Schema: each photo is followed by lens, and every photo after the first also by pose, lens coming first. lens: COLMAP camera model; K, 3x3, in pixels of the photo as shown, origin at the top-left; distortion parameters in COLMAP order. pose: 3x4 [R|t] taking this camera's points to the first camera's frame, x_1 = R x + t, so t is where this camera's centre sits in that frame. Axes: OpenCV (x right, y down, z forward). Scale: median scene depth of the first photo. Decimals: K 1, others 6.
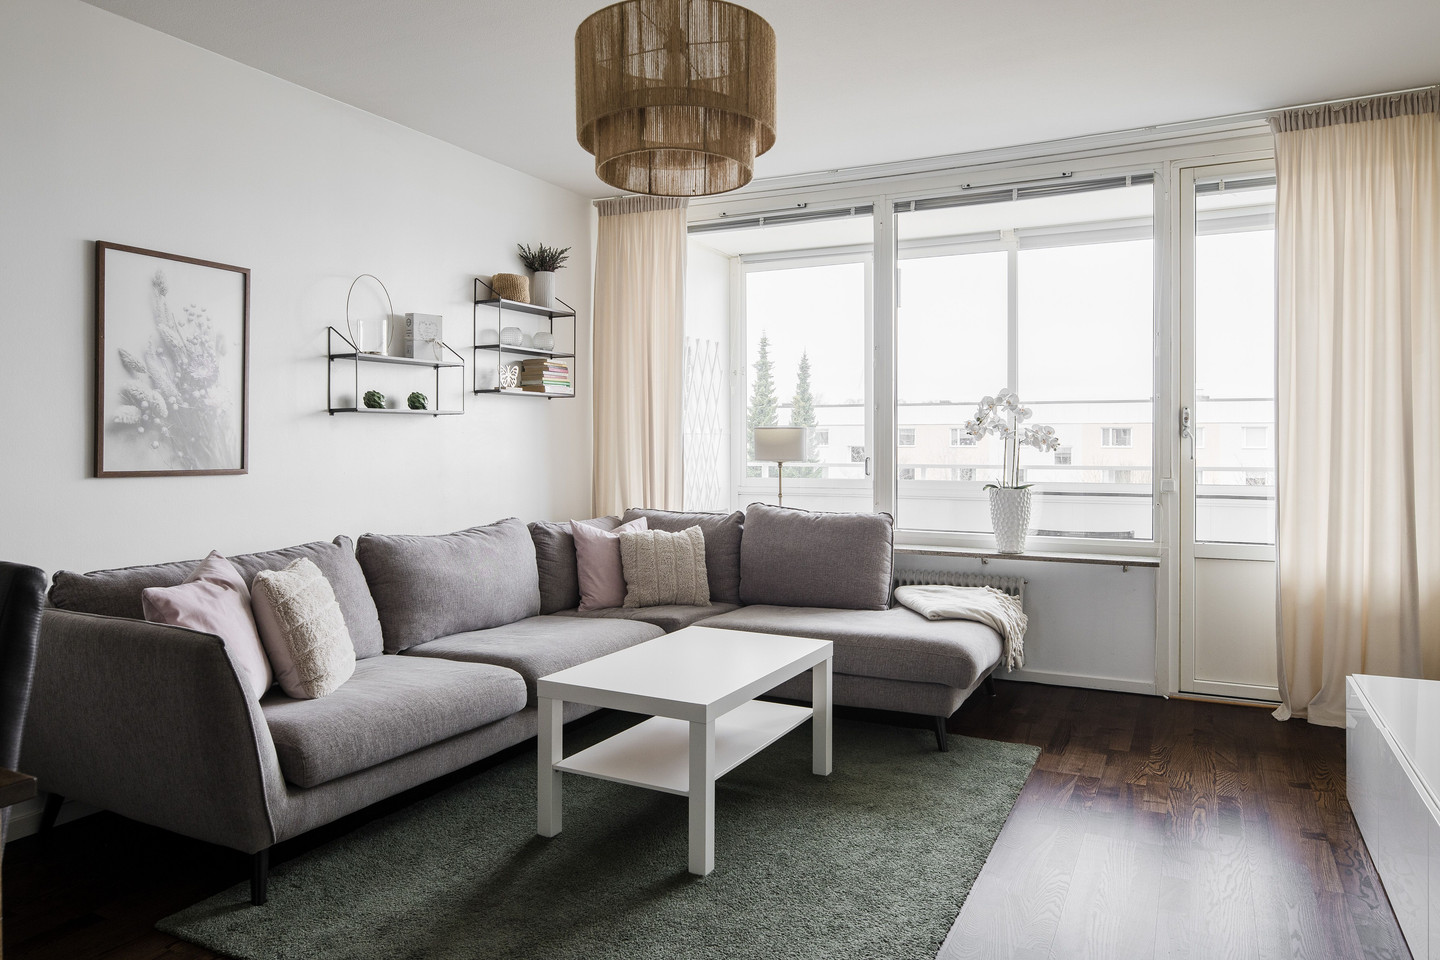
lens RADIAL K [[978.7, 0, 717.9], [0, 978.7, 477.2], [0, 0, 1]] dist [-0.007084, -0.000165]
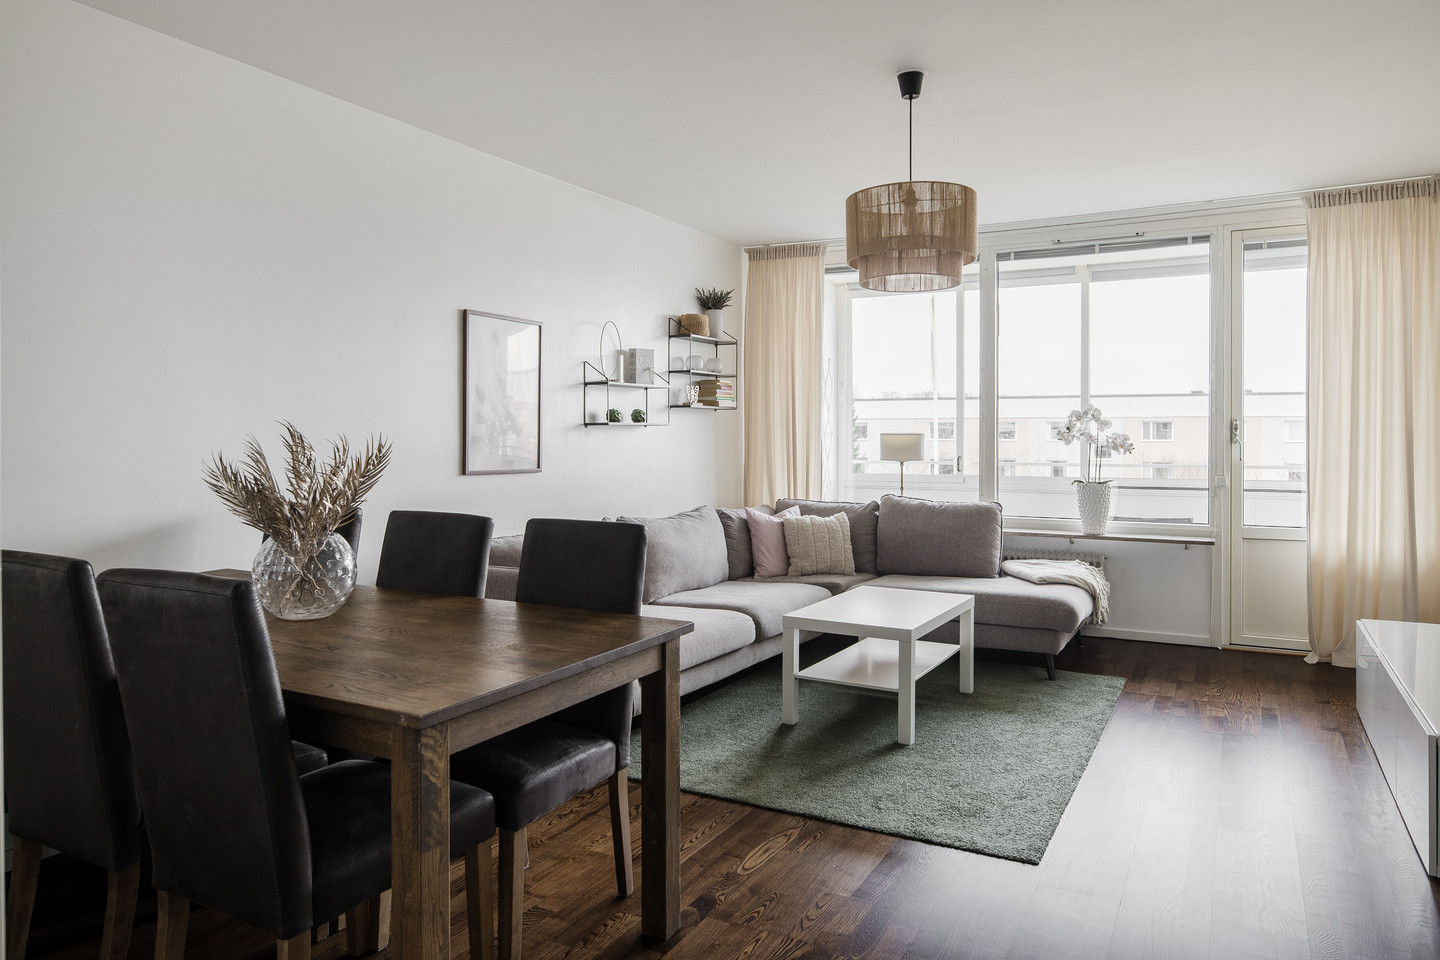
lens RADIAL K [[978.7, 0, 720.3], [0, 978.7, 470.5], [0, 0, 1]] dist [-0.007084, -0.000165]
pose [[0.999495, 0.001259, -0.031758, -0.162030], [-0.001248, 0.999999, 0.000362, -0.005502], [0.031758, -0.000322, 0.999496, -0.312807]]
